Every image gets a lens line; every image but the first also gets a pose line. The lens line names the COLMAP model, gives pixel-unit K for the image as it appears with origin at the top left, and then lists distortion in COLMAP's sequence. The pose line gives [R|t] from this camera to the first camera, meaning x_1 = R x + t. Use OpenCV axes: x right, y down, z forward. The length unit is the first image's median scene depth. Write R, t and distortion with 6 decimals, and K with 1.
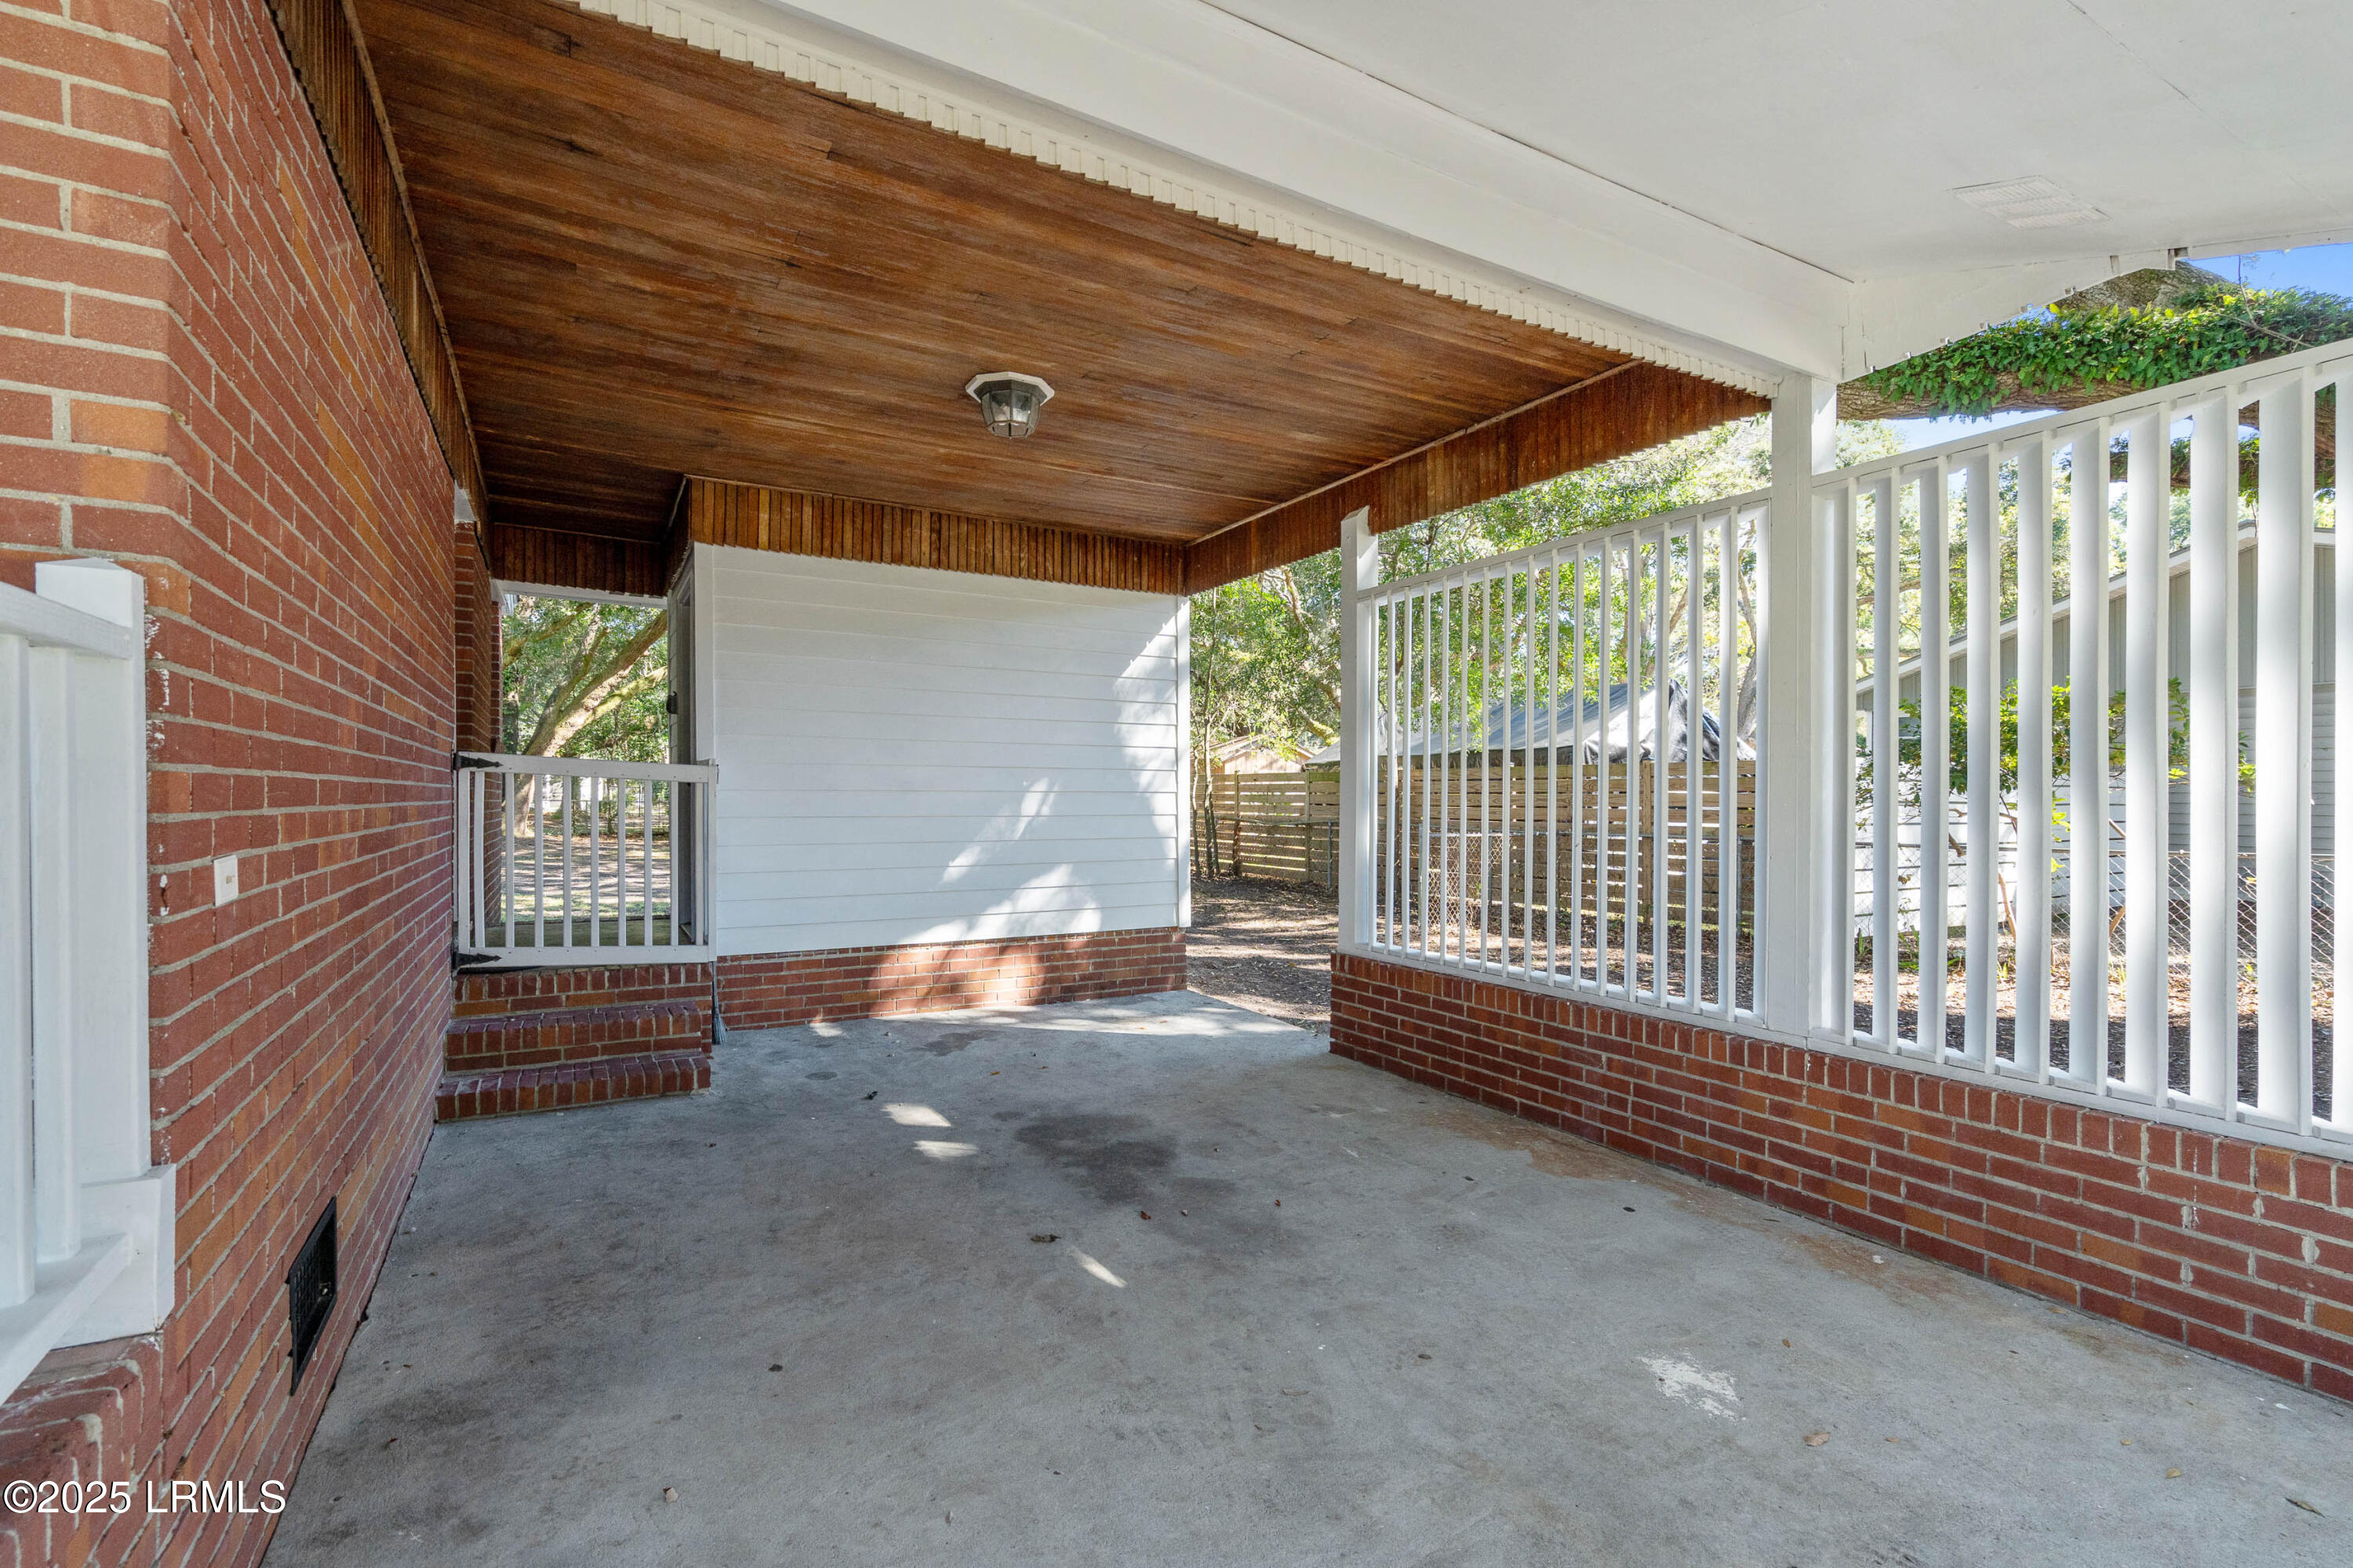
lens RADIAL K [[1052.2, 0, 1176.5], [0, 1052.2, 784.0], [0, 0, 1]] dist [-0.001684, -0.000218]
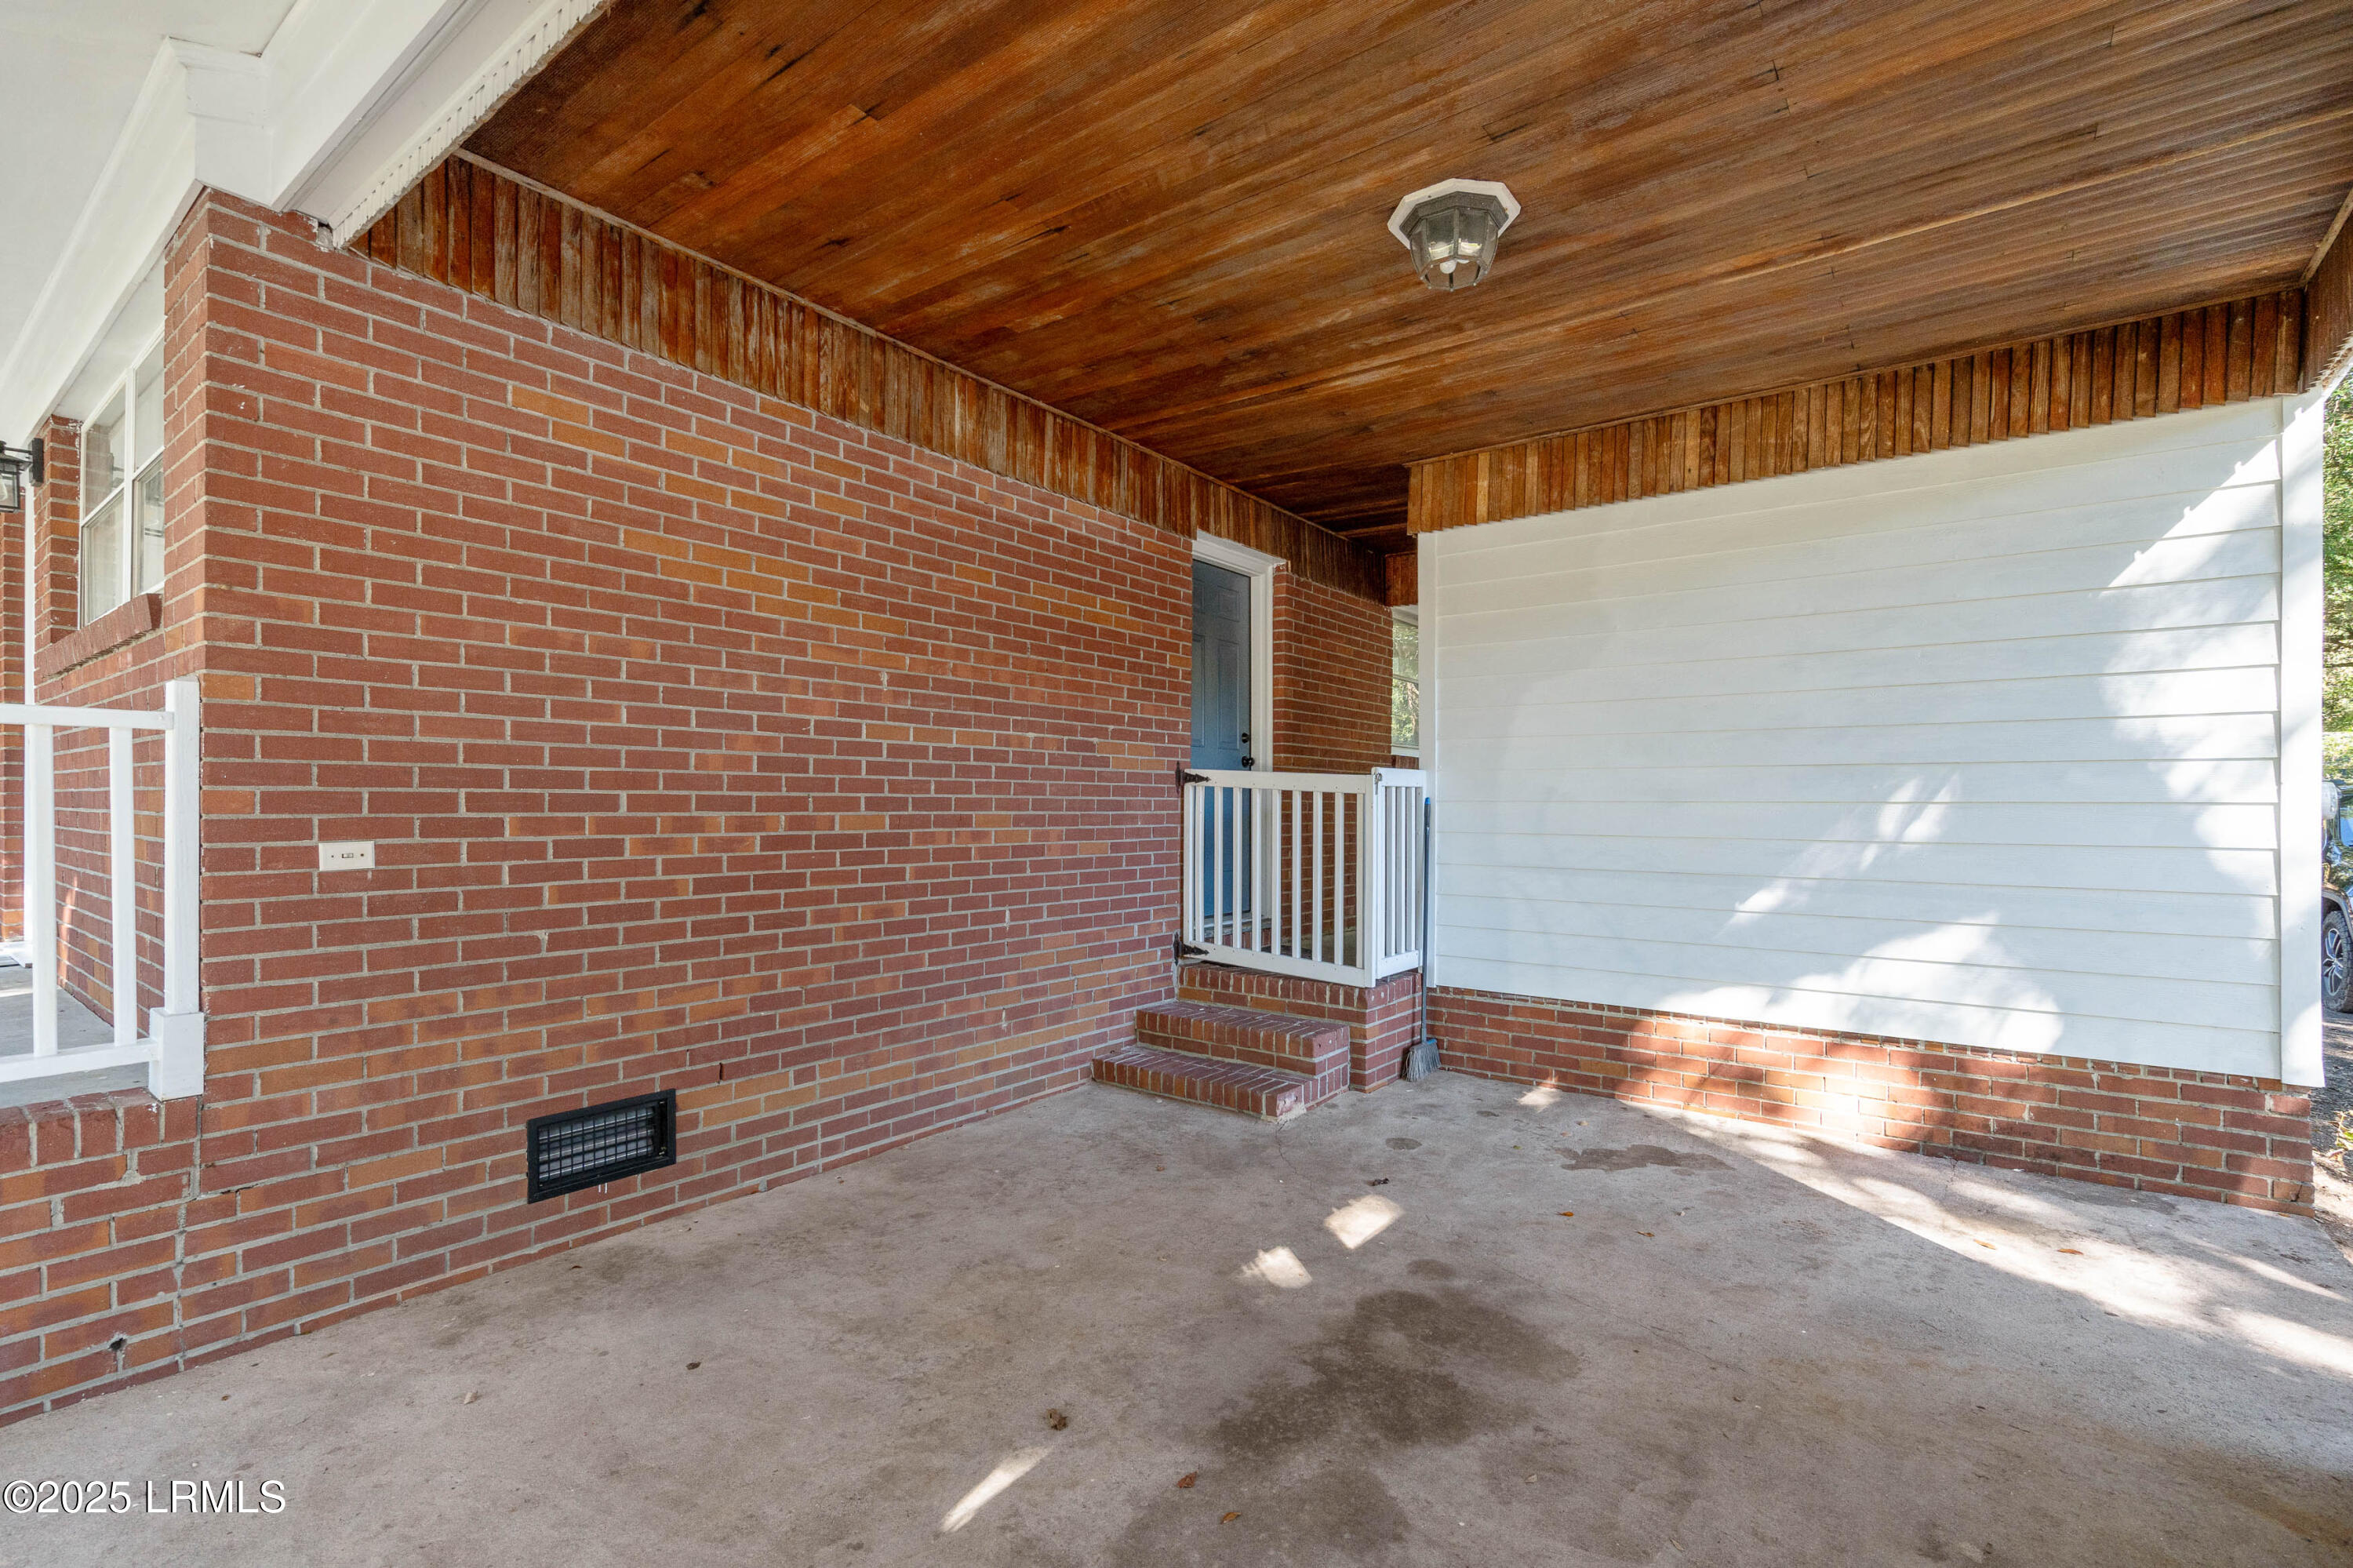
lens RADIAL K [[1065.0, 0, 1177.6], [0, 1065.0, 805.9], [0, 0, 1]] dist [-0.001657, 0.000343]
pose [[0.392805, -0.000055, -0.919622, 0.310854], [0.007218, 0.999969, 0.003024, 0.004746], [0.919594, -0.007826, 0.392793, 0.424066]]
